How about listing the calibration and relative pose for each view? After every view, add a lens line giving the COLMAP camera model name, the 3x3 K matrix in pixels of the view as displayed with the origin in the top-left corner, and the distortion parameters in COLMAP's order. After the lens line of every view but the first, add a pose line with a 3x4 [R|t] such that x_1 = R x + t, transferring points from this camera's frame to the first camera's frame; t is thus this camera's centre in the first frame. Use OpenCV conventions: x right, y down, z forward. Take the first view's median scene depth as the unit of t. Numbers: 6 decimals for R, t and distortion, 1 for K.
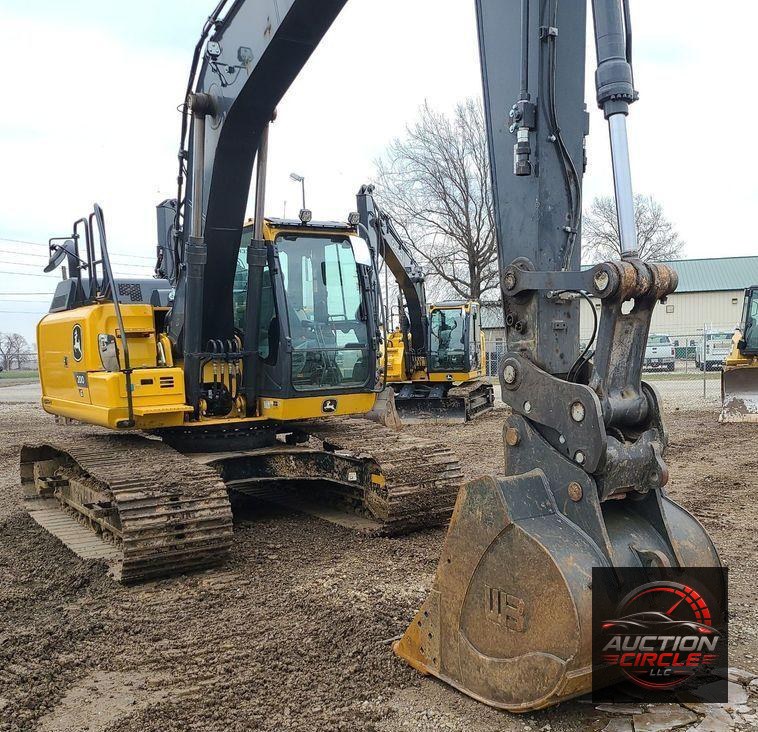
lens RADIAL K [[771.6, 0, 434.9], [0, 771.6, 417.7], [0, 0, 1]] dist [0.058954, 0.000000]
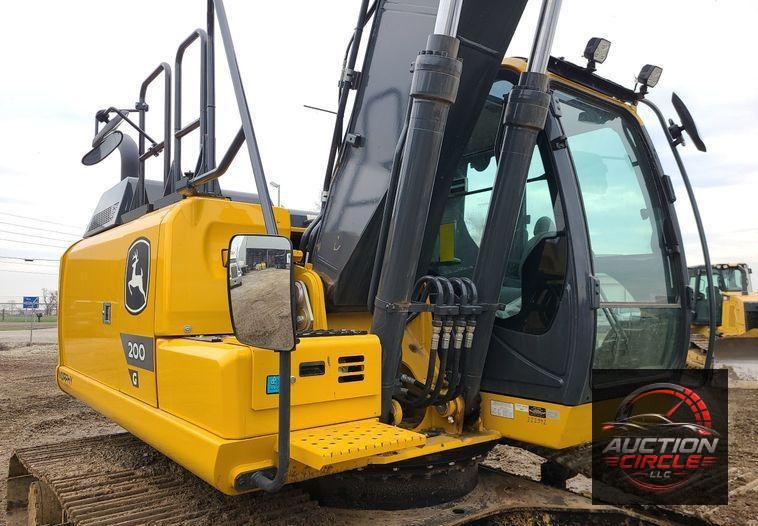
lens RADIAL K [[545.2, 0, 383.6], [0, 545.2, 279.6], [0, 0, 1]] dist [0.057684, -0.000255]
pose [[0.998396, 0.034127, 0.045169, -0.321059], [-0.027292, 0.989183, -0.144125, -0.048320], [-0.049599, 0.142661, 0.988528, 0.655133]]
